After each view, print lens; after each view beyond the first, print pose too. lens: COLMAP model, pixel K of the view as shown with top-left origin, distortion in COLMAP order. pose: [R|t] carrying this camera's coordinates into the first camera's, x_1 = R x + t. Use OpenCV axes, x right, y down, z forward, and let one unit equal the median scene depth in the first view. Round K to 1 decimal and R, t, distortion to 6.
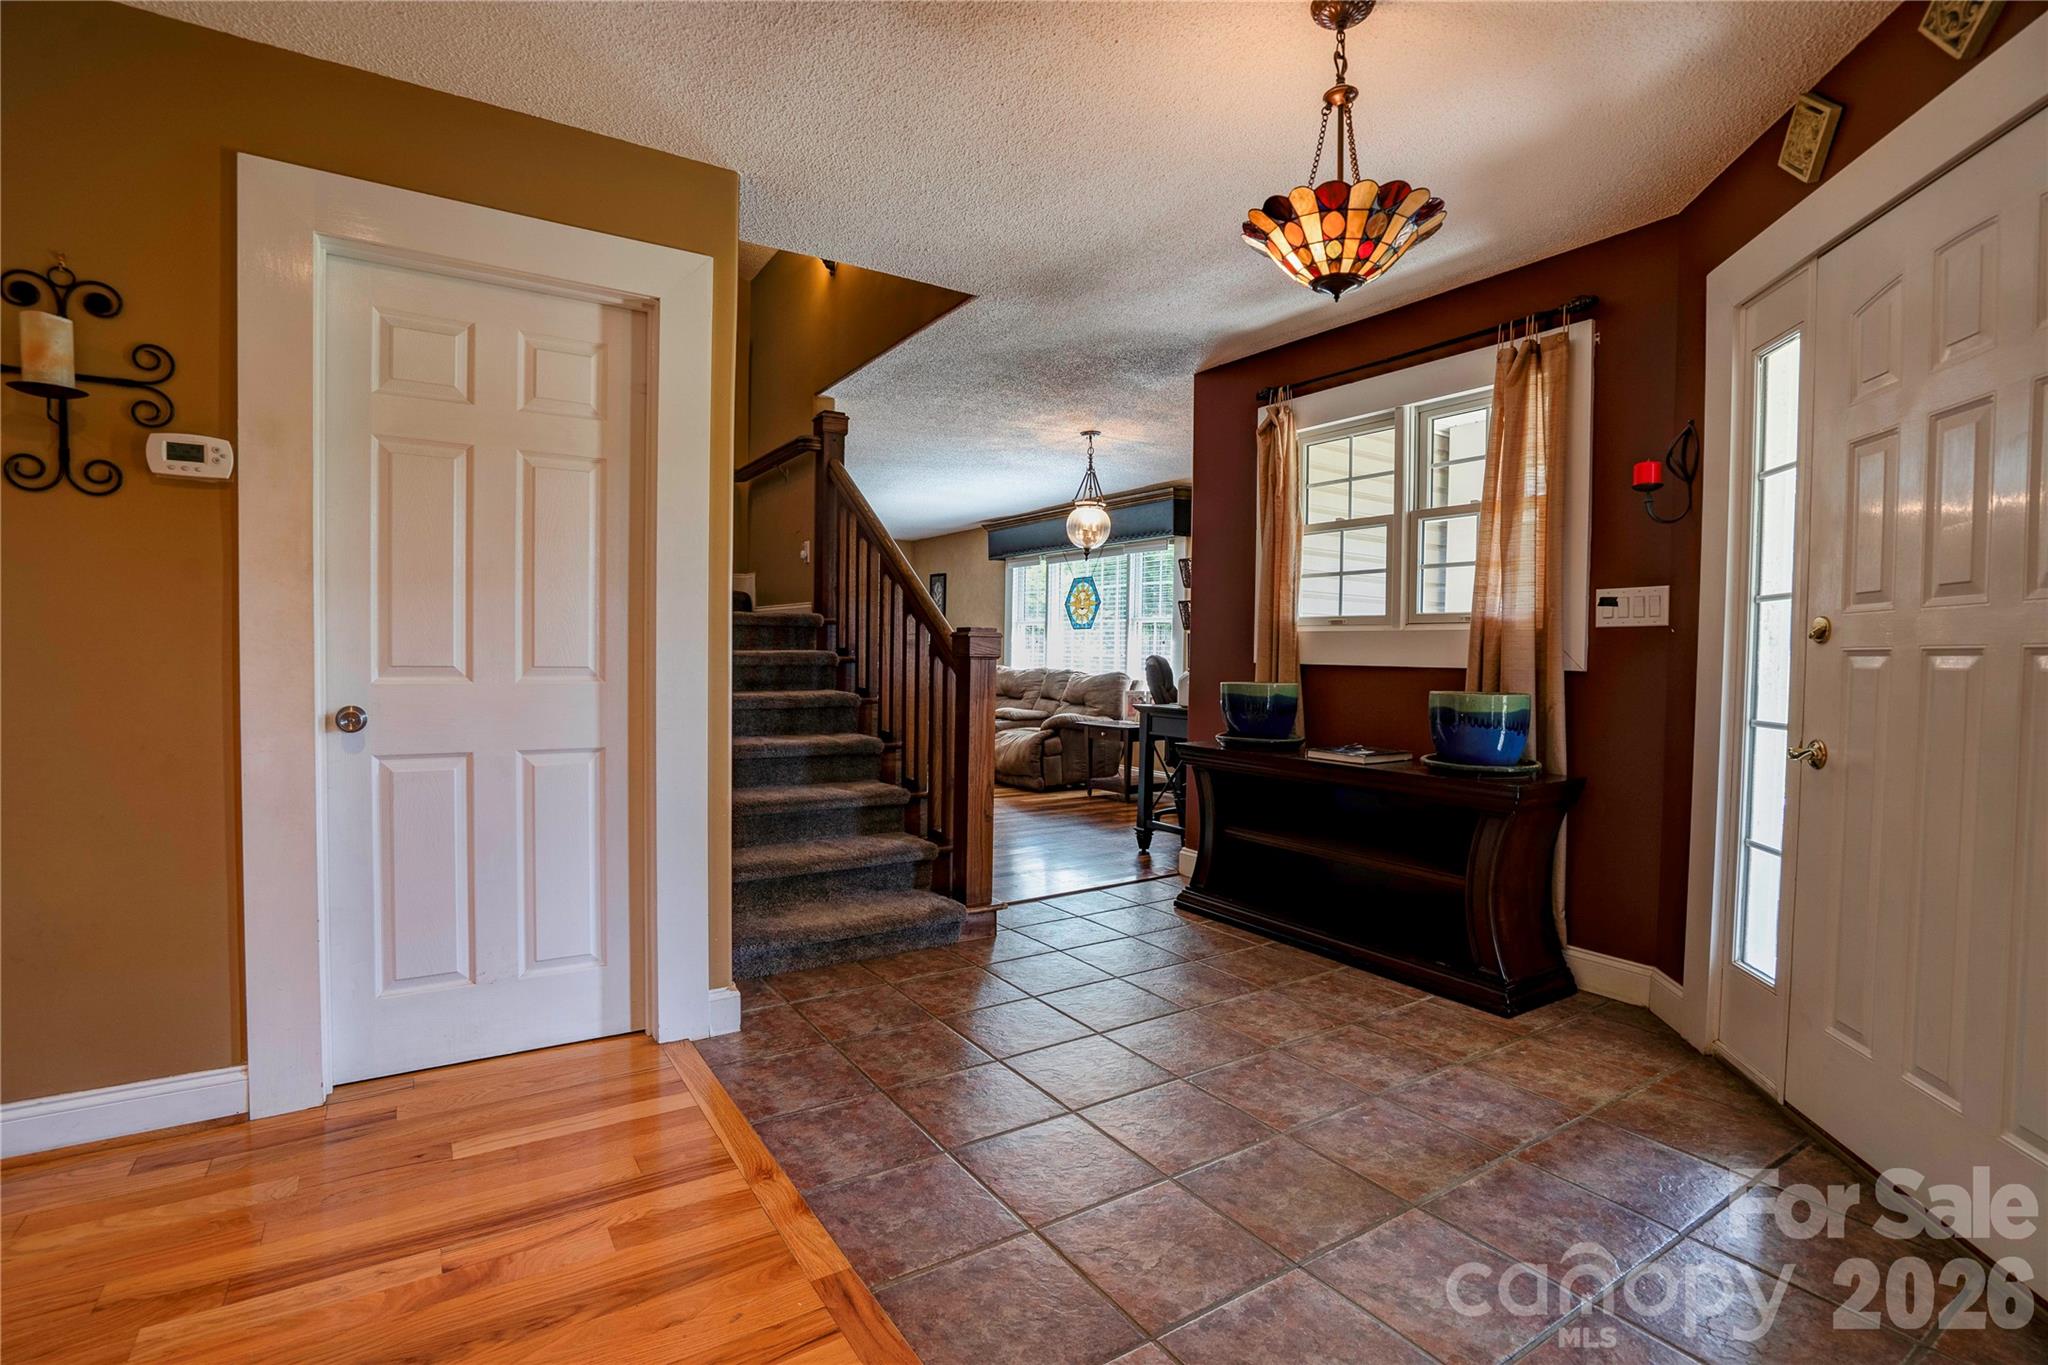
lens RADIAL K [[964.5, 0, 1028.2], [0, 964.5, 666.2], [0, 0, 1]] dist [-0.031651, 0.007853]
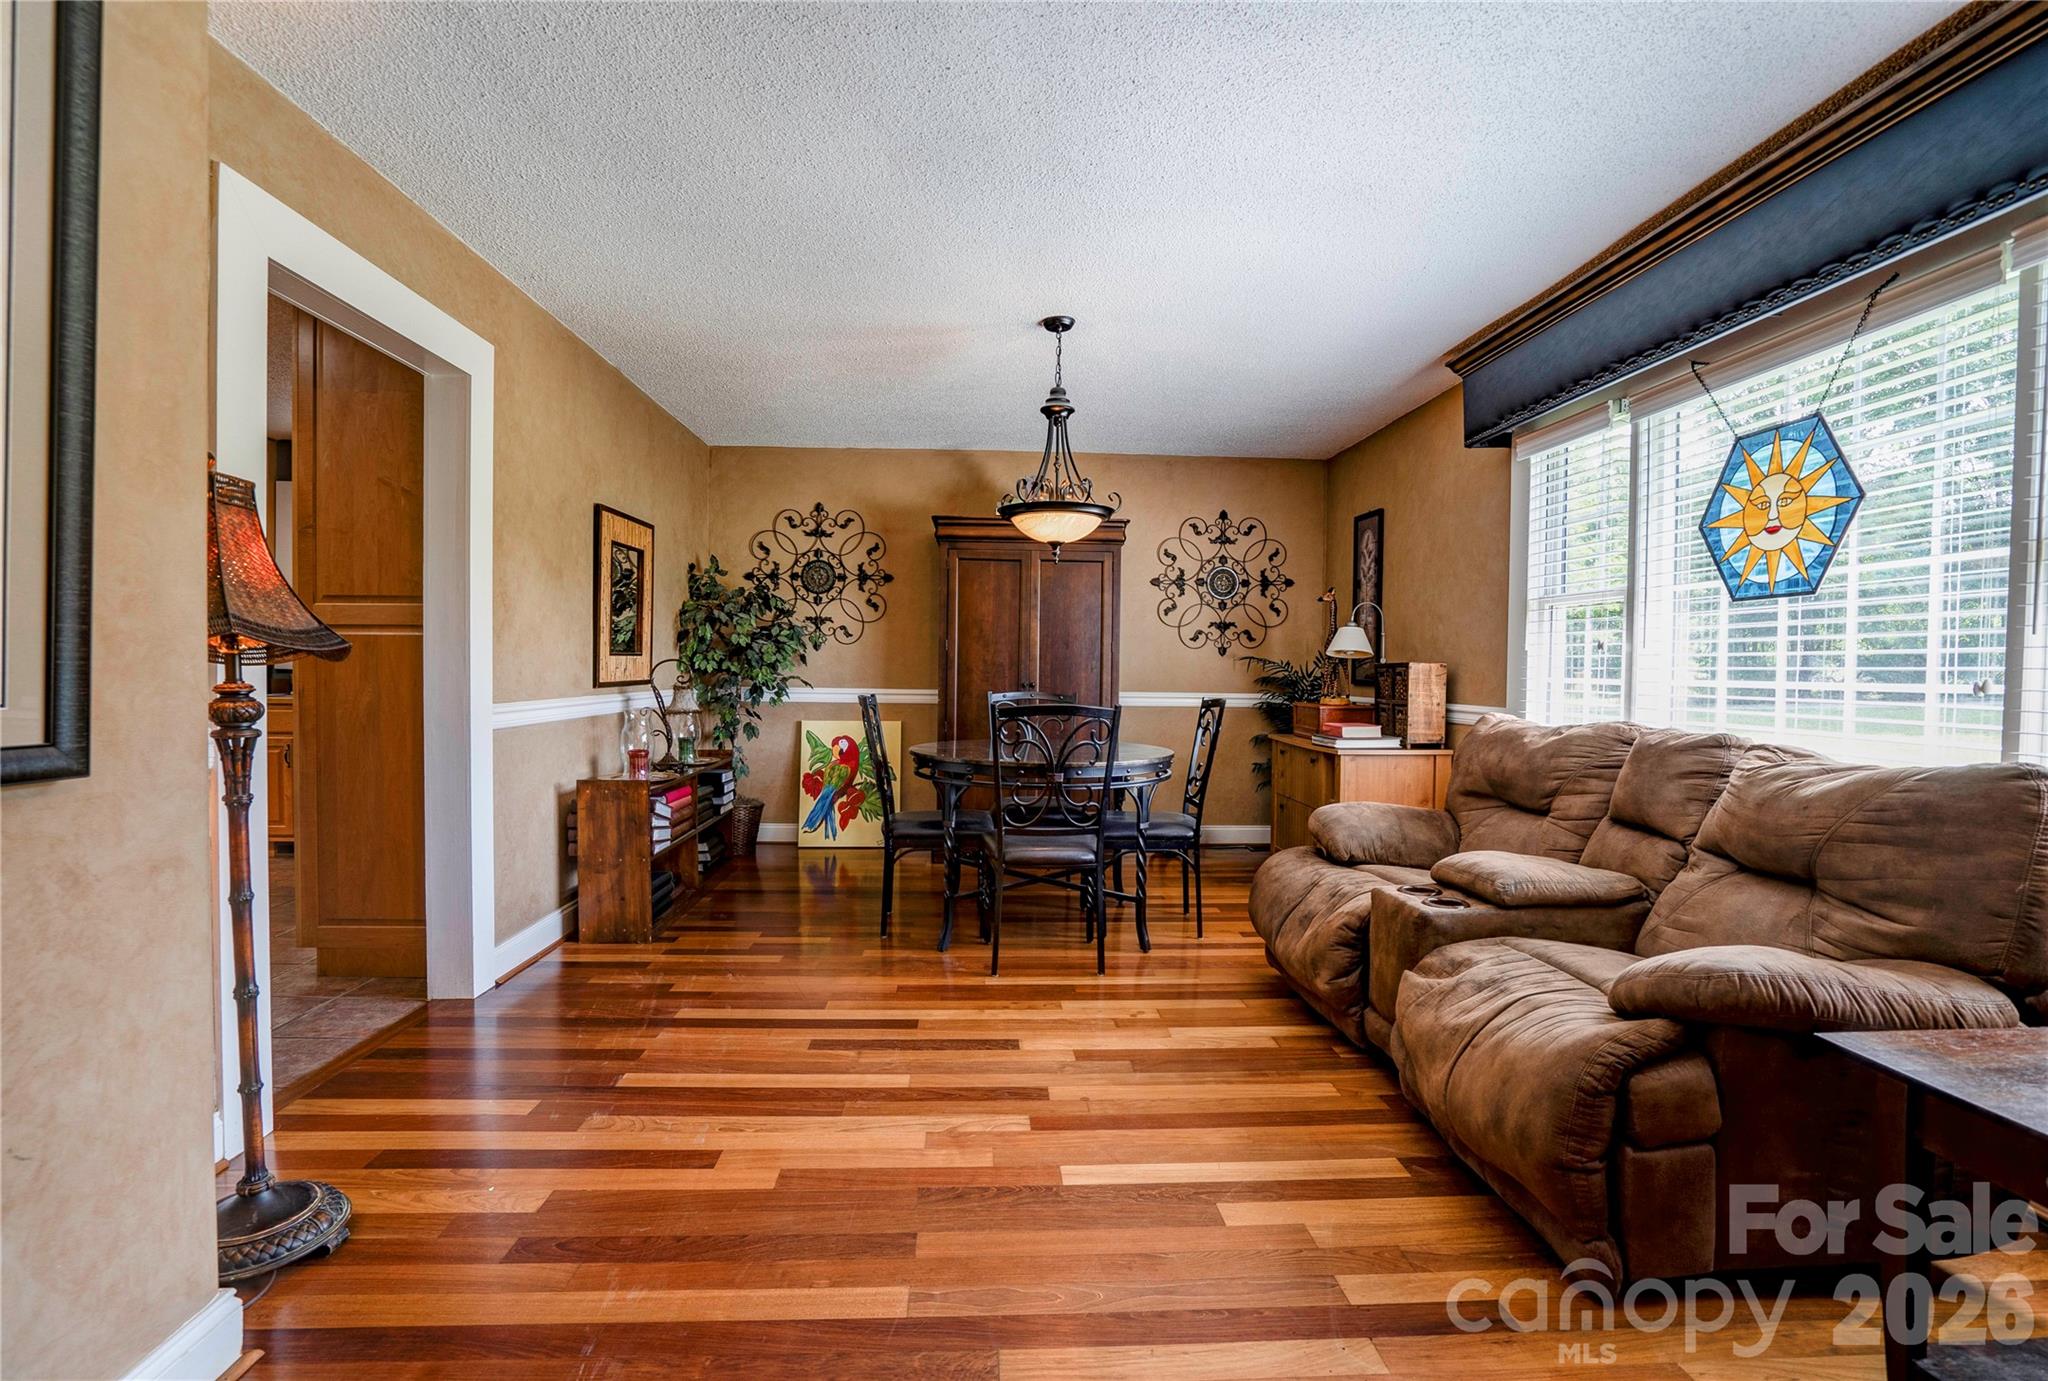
lens RADIAL K [[964.5, 0, 1037.6], [0, 964.5, 690.5], [0, 0, 1]] dist [-0.031651, 0.007853]
pose [[0.864661, 0.007239, -0.502304, 0.007062], [-0.006578, 0.999974, 0.003087, -0.009608], [0.502313, 0.000635, 0.864686, 0.645513]]
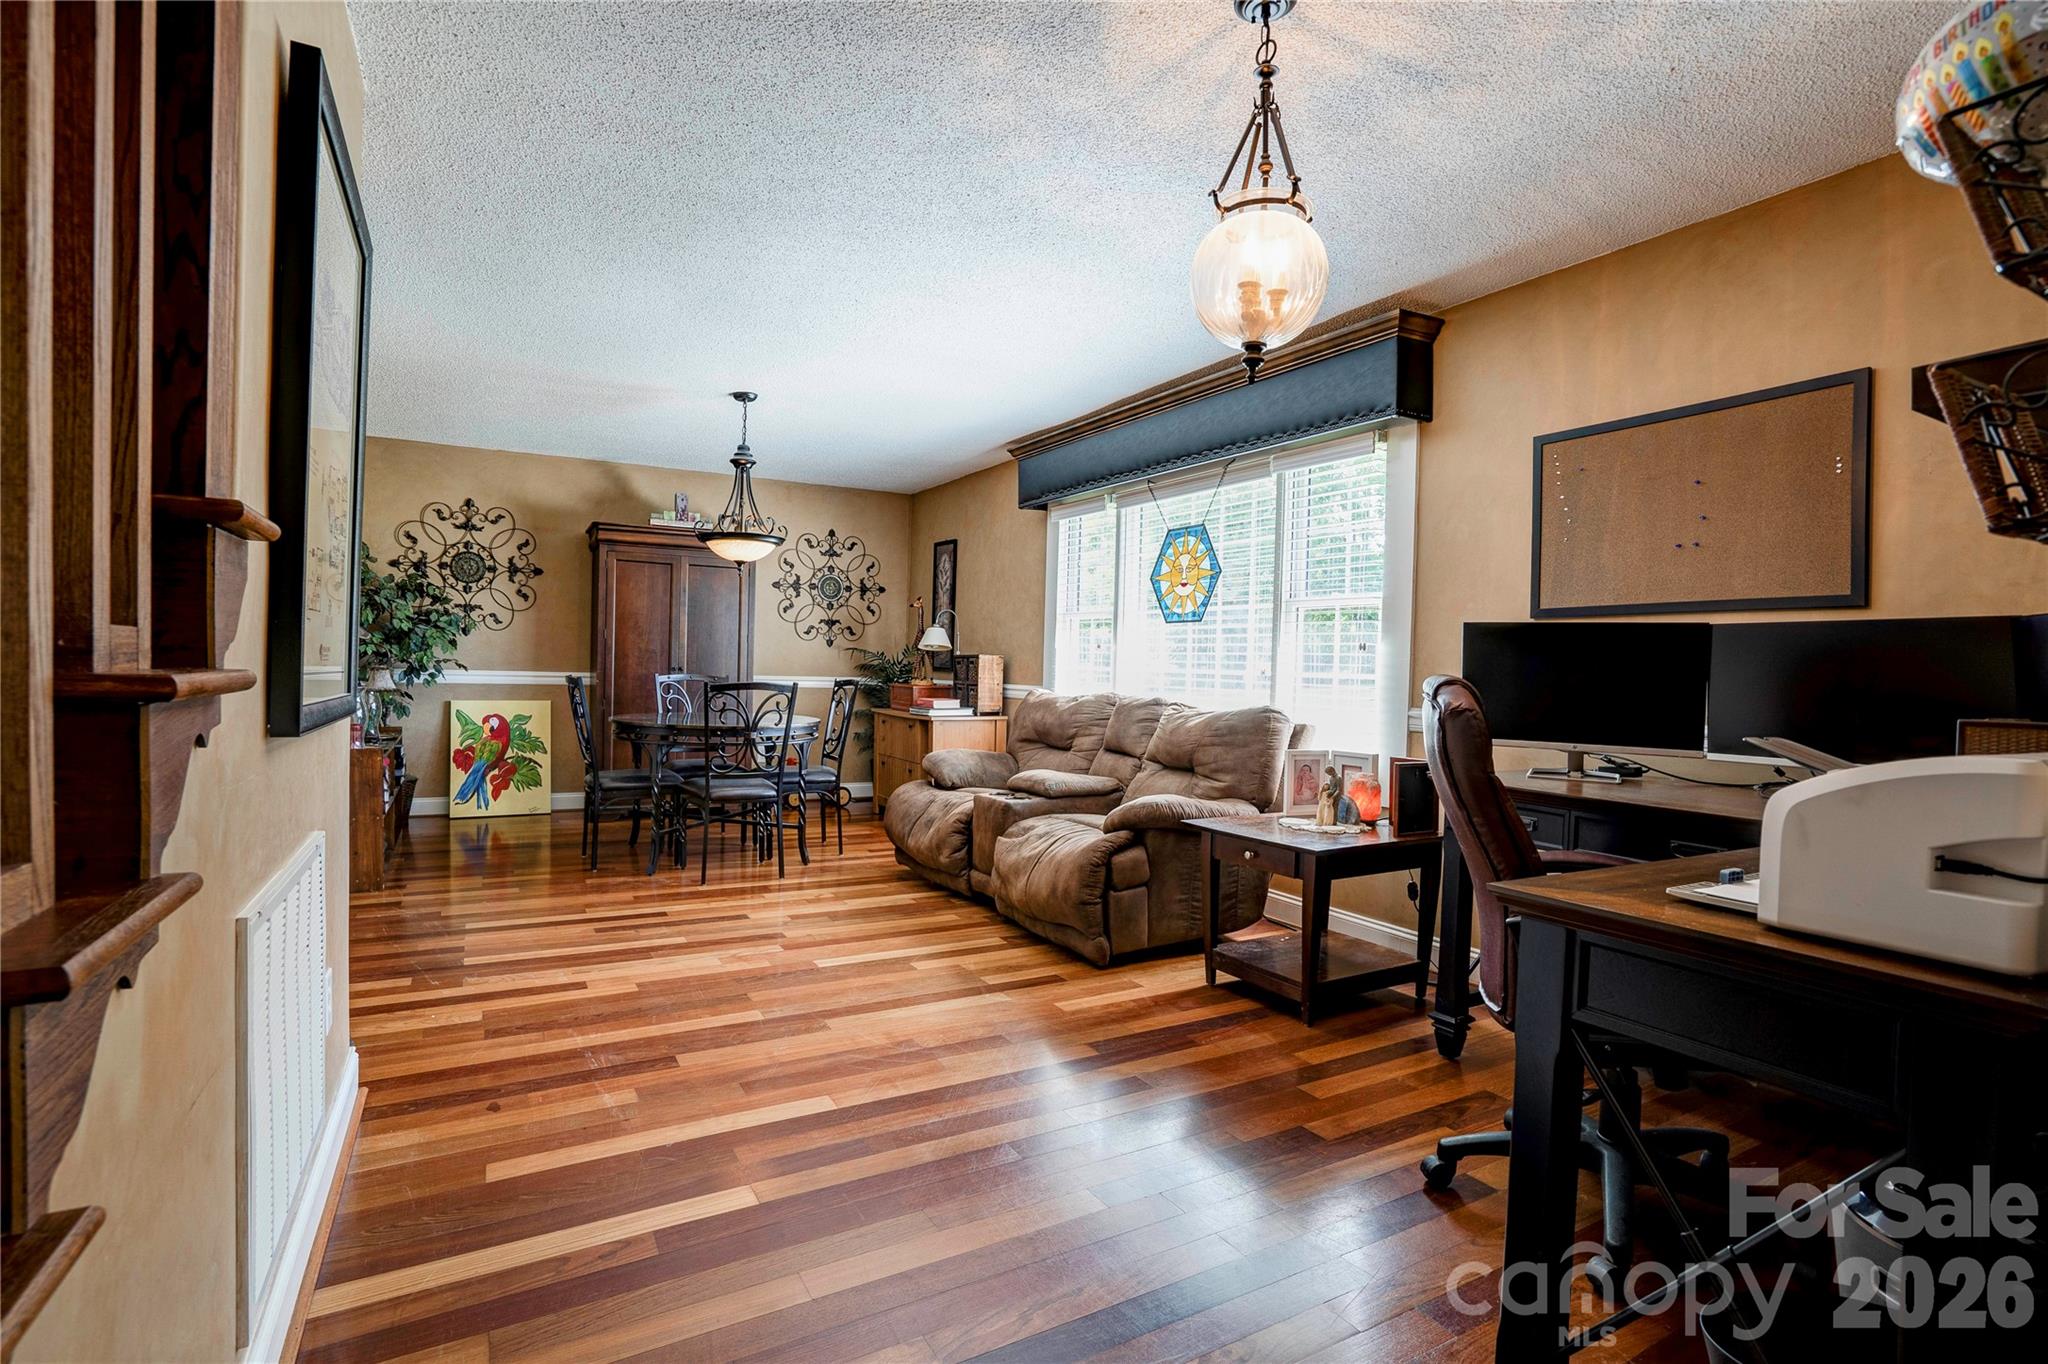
lens RADIAL K [[964.5, 0, 1028.8], [0, 964.5, 692.1], [0, 0, 1]] dist [-0.031651, 0.007853]
pose [[0.997891, 0.011620, -0.063866, 0.004857], [-0.010760, 0.999847, 0.013803, -0.006627], [0.064016, -0.013087, 0.997863, 0.468489]]
